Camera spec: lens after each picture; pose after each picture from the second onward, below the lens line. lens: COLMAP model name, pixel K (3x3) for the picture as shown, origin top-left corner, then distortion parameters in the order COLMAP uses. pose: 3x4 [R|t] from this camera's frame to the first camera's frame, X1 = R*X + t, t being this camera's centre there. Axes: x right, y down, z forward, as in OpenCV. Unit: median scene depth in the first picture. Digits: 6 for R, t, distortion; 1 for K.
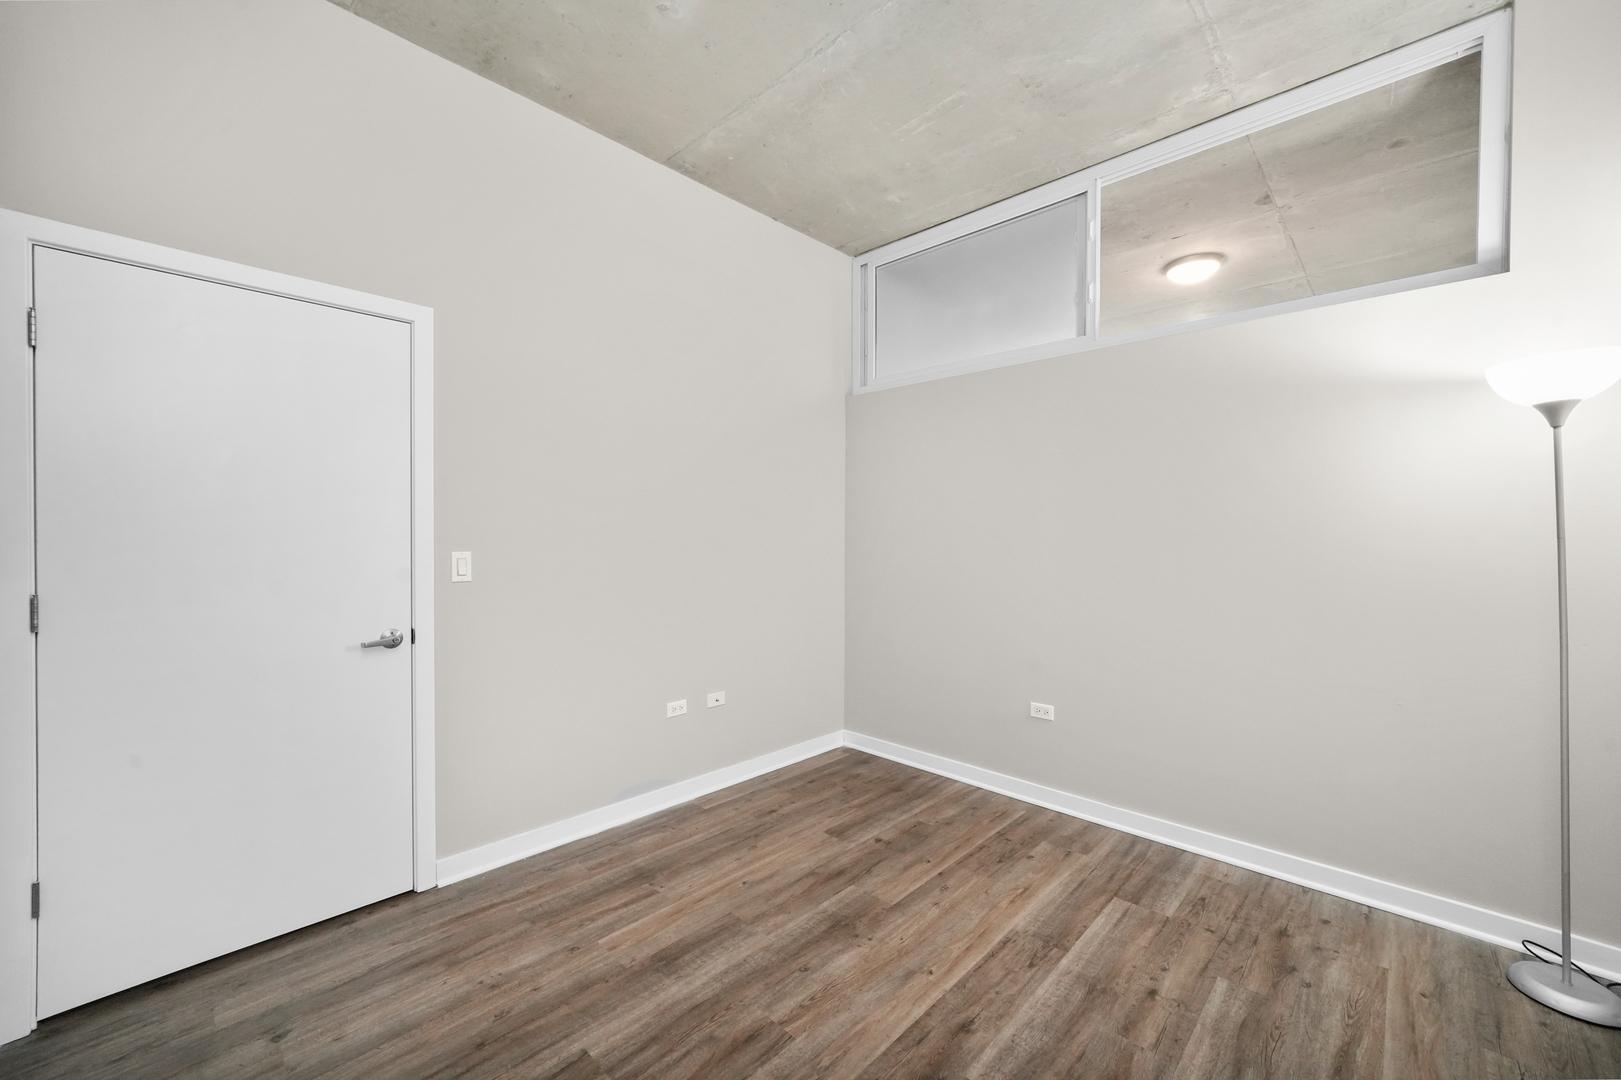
lens RADIAL K [[636.0, 0, 804.2], [0, 636.0, 541.3], [0, 0, 1]] dist [-0.002251, 0.000368]
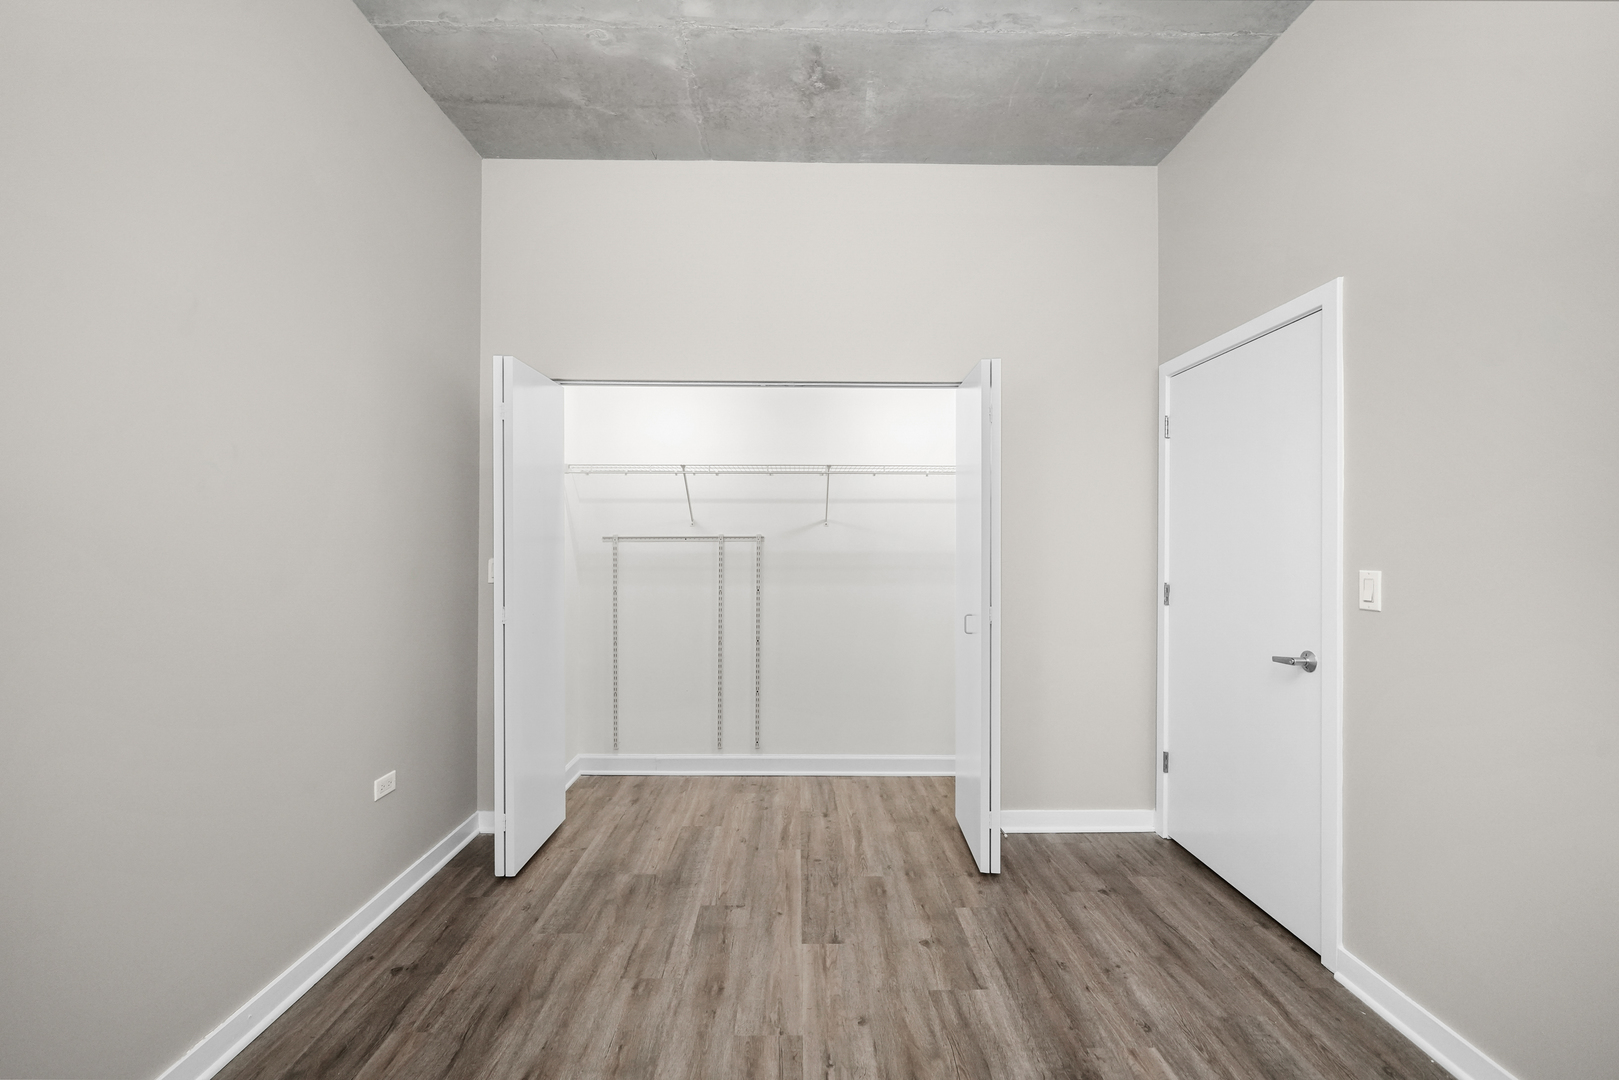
lens RADIAL K [[661.5, 0, 803.4], [0, 661.5, 540.8], [0, 0, 1]] dist [-0.001044, -0.000053]
pose [[-0.704359, -0.008434, -0.709794, 0.617888], [-0.017787, 0.999825, 0.005771, -0.014240], [0.709621, 0.016690, -0.704386, 1.316854]]
